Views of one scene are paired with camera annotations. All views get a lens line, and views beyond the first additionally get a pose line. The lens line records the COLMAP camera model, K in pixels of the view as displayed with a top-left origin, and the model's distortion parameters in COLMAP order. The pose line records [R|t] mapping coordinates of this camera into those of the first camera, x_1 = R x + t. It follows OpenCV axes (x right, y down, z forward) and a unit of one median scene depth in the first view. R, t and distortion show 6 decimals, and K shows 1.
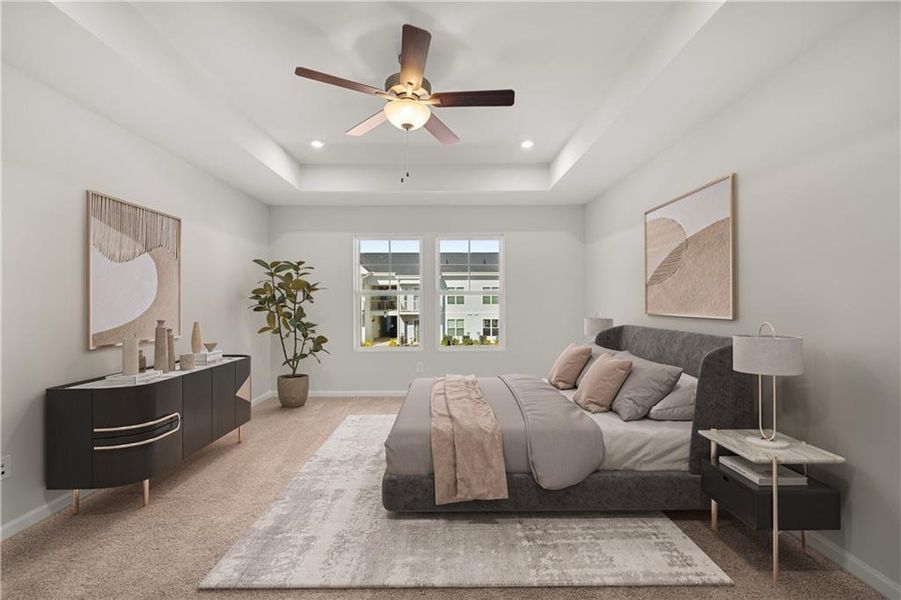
lens RADIAL K [[381.1, 0, 448.7], [0, 381.1, 300.5], [0, 0, 1]] dist [0.000020, 0.000030]
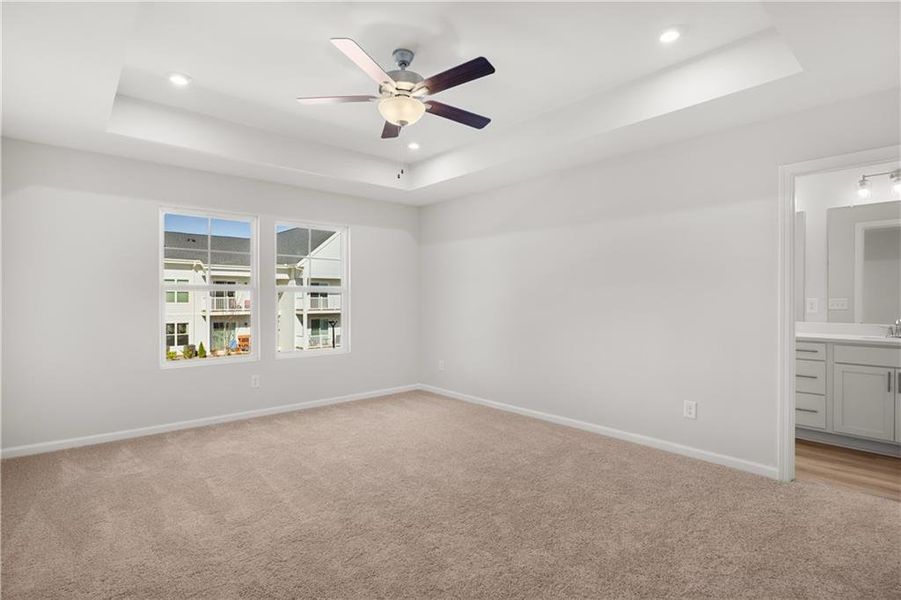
lens RADIAL K [[447.1, 0, 450.5], [0, 447.1, 300.0], [0, 0, 1]] dist [0.000842, 0.000103]
pose [[0.754441, 0.001561, 0.656367, -0.379161], [-0.004538, 0.999986, 0.002838, 0.000179], [-0.656353, -0.005120, 0.754437, 0.017924]]
